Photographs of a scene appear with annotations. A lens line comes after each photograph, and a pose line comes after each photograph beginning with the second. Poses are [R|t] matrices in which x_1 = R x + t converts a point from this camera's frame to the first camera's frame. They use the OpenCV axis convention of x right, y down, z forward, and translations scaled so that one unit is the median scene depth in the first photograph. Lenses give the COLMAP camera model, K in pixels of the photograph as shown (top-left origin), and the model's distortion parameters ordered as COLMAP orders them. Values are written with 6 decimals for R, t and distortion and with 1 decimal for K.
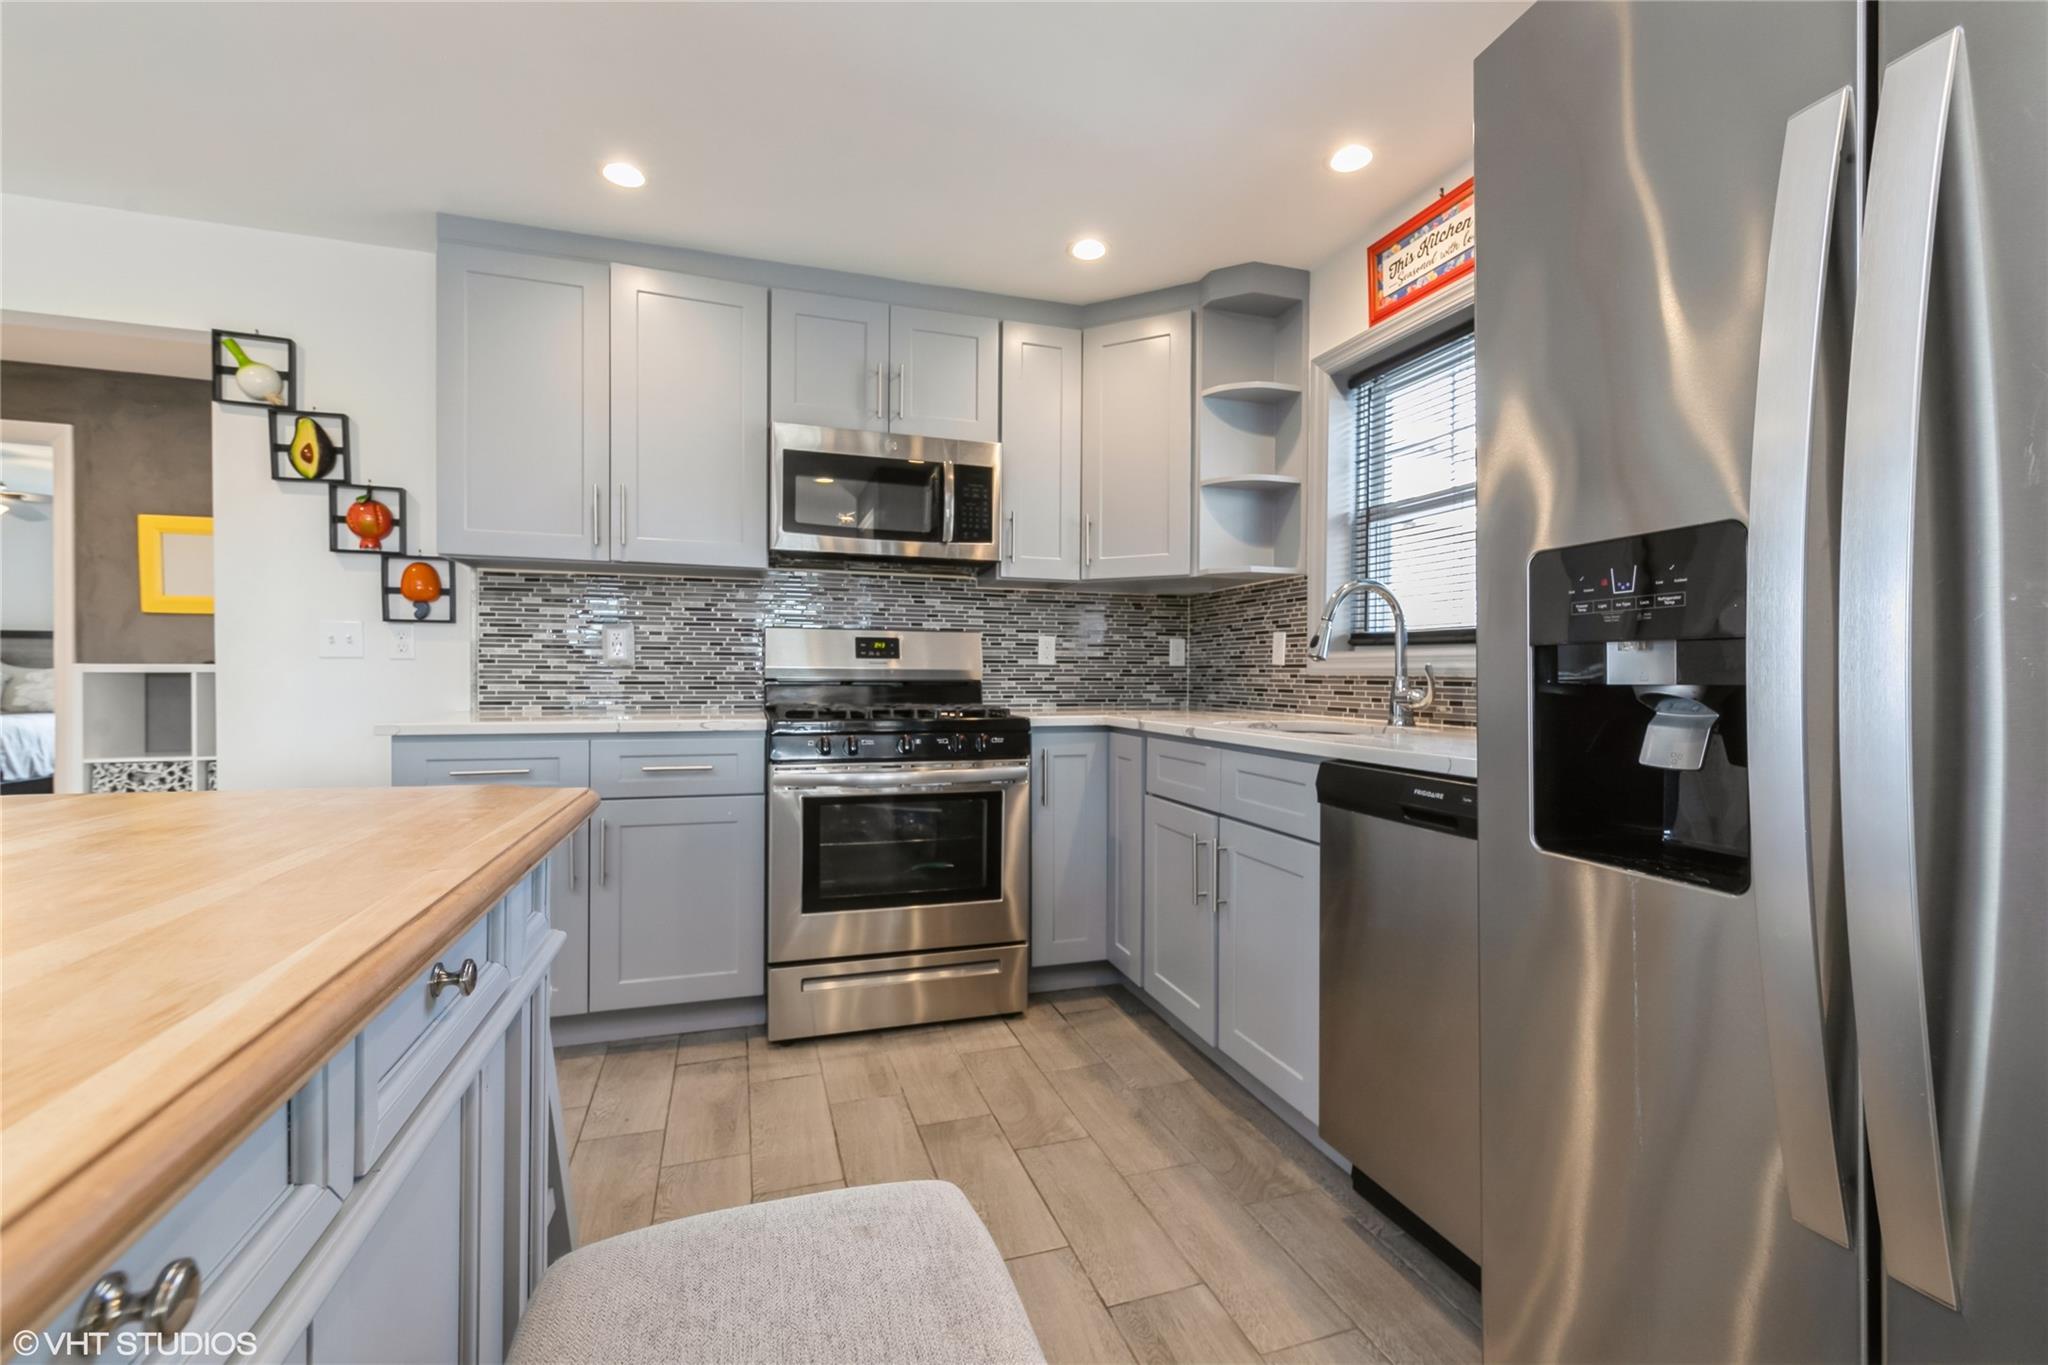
lens RADIAL K [[878.8, 0, 1024.0], [0, 878.8, 682.5], [0, 0, 1]] dist [0.001996, 0.000139]
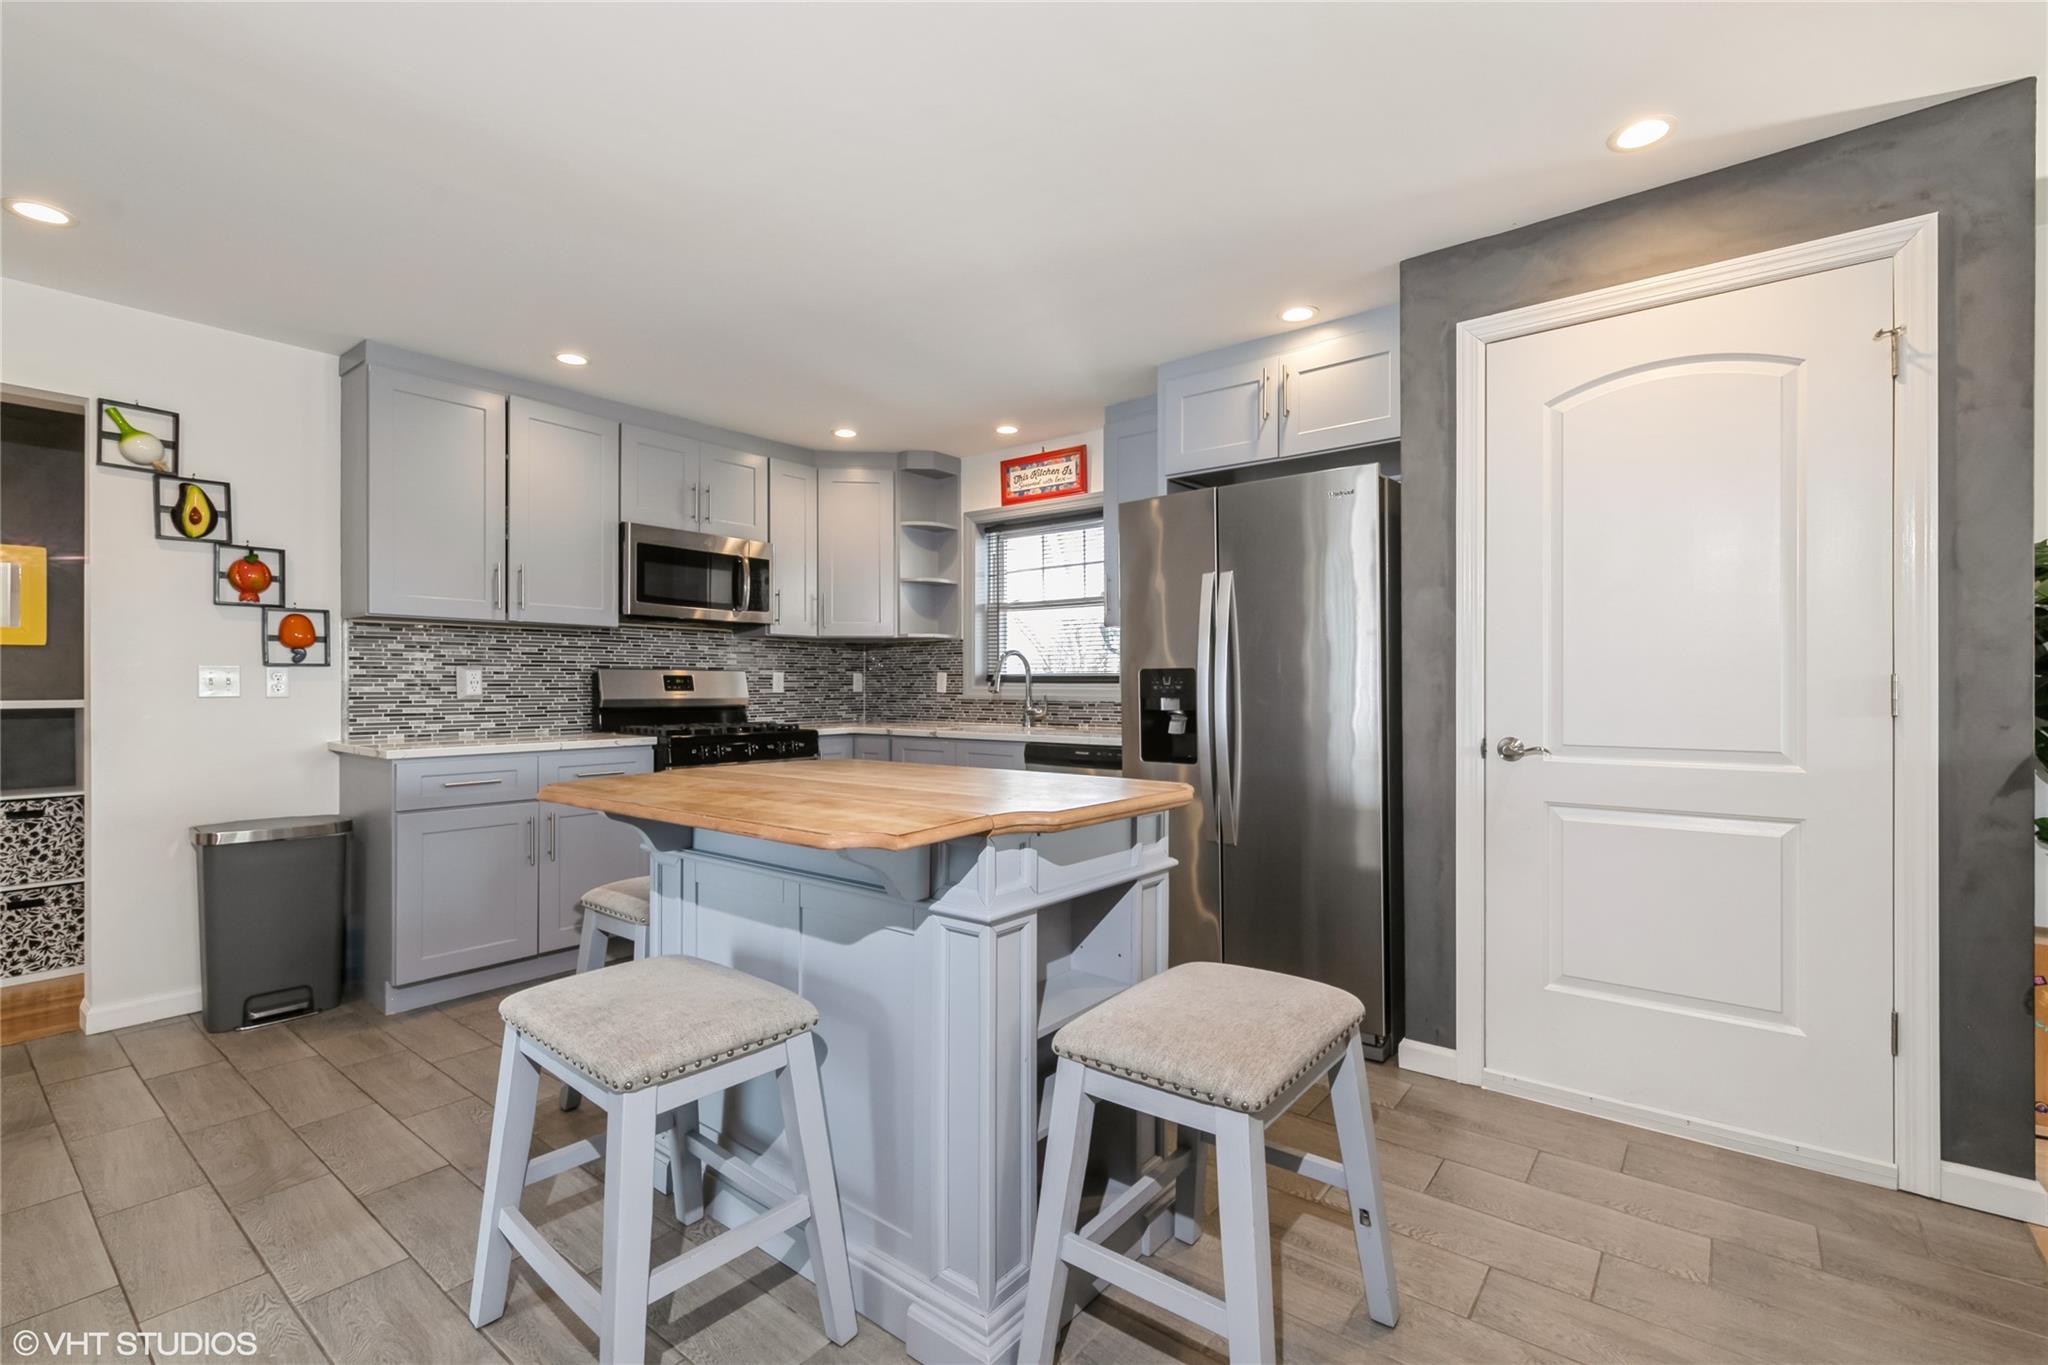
lens RADIAL K [[883.3, 0, 1032.5], [0, 883.3, 689.9], [0, 0, 1]] dist [-0.002606, -0.000135]
pose [[0.830729, -0.009760, 0.556591, -0.527293], [0.011129, 0.999938, 0.000923, -0.026893], [-0.556565, 0.005427, 0.830786, -0.498057]]
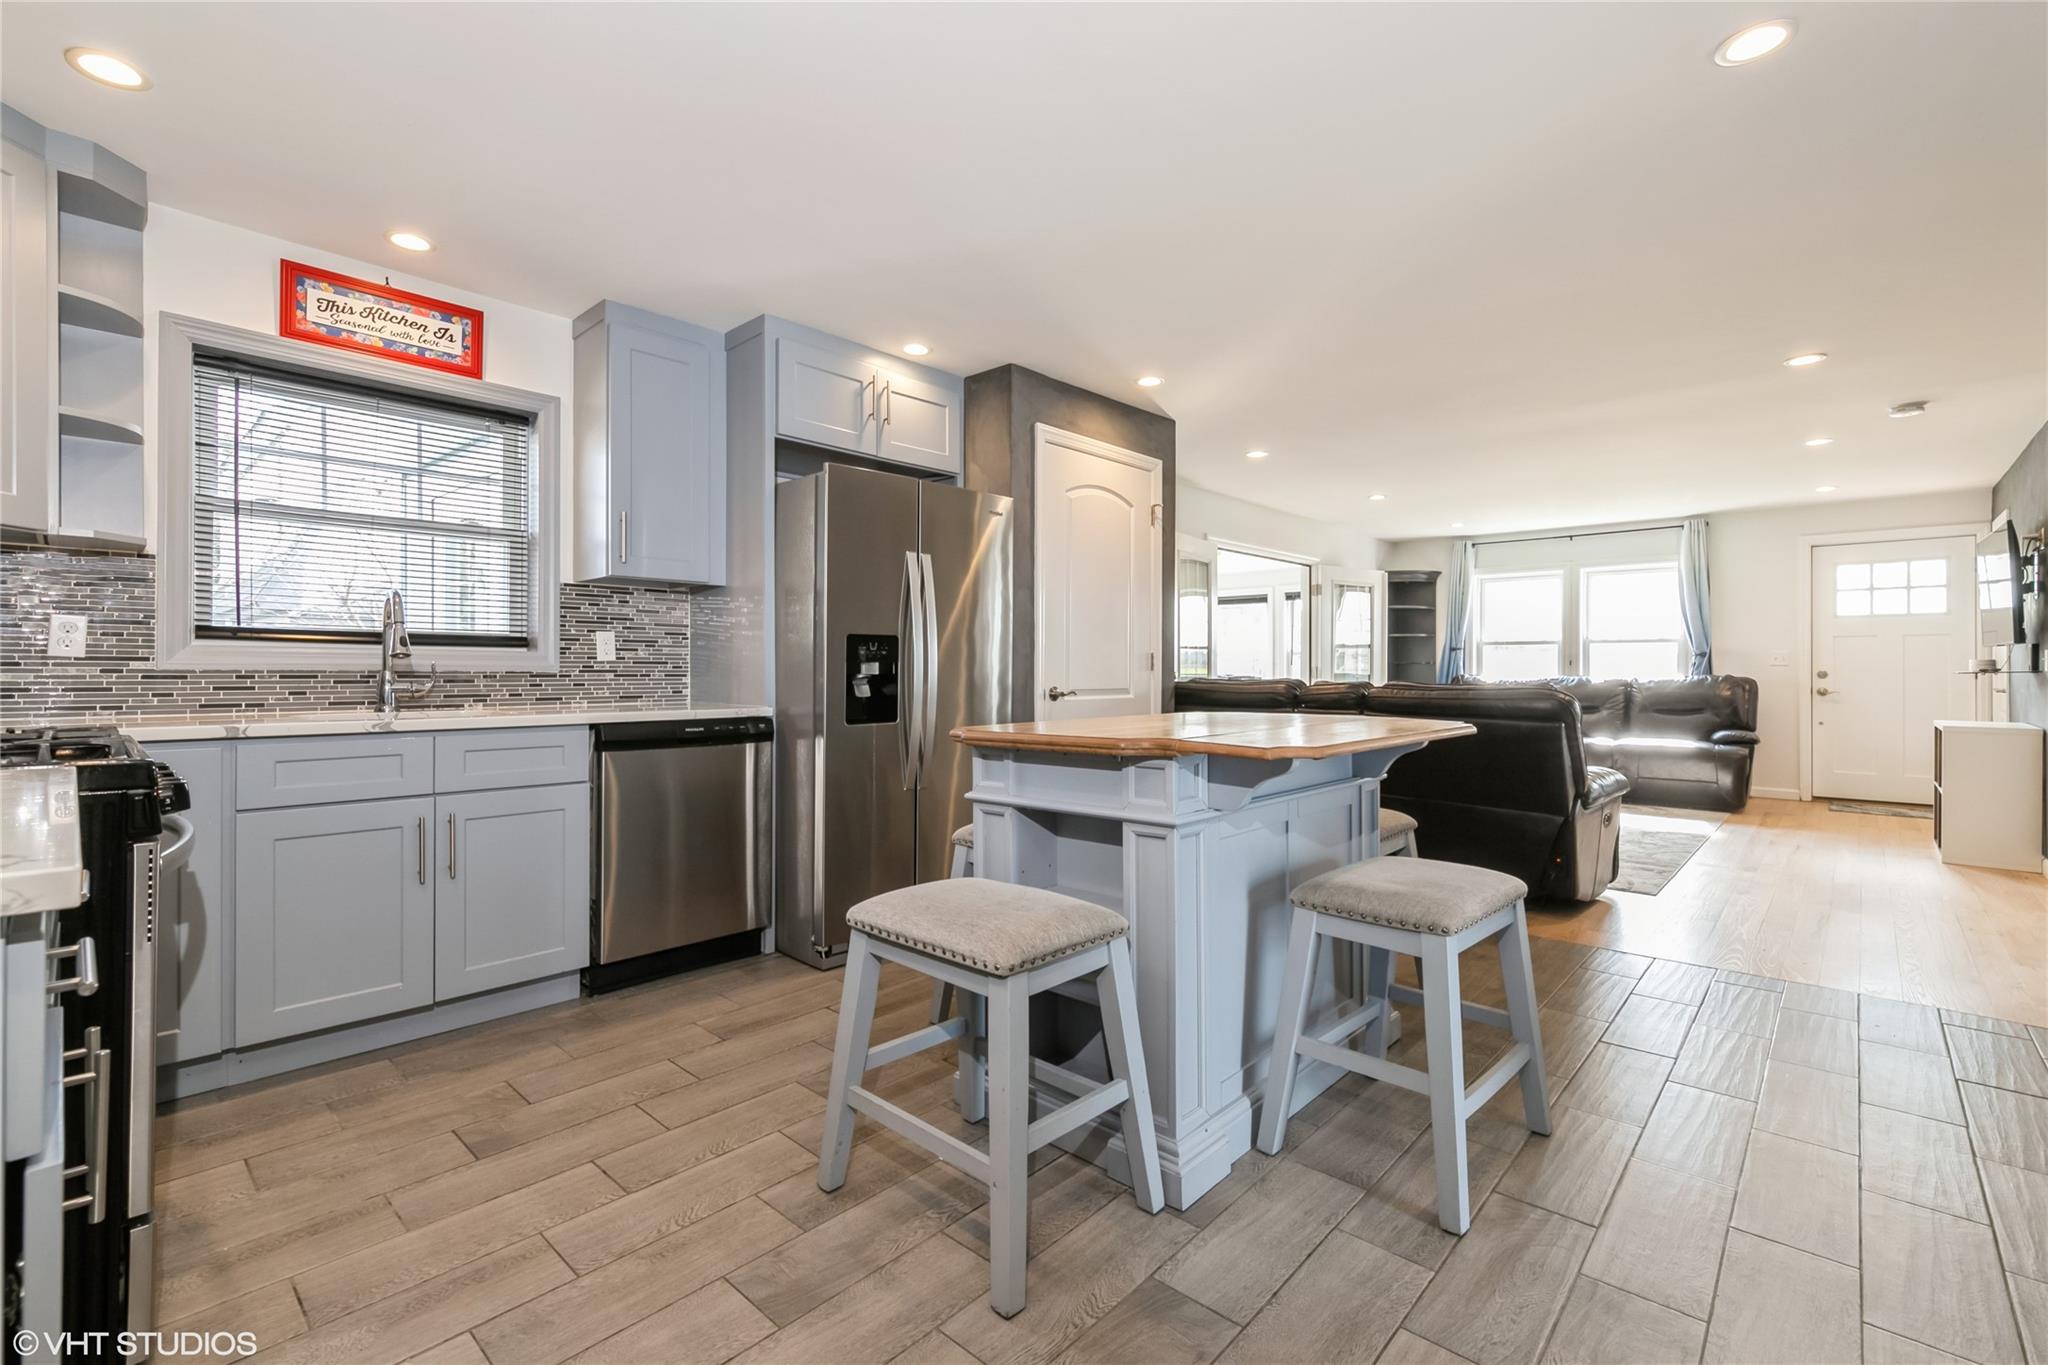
lens RADIAL K [[890.6, 0, 1028.9], [0, 890.6, 659.4], [0, 0, 1]] dist [-0.000941, -0.000142]
pose [[-0.480425, 0.003642, 0.877029, -0.892401], [0.002618, 0.999993, -0.002718, -0.014607], [-0.877032, 0.000990, -0.480431, 0.683232]]
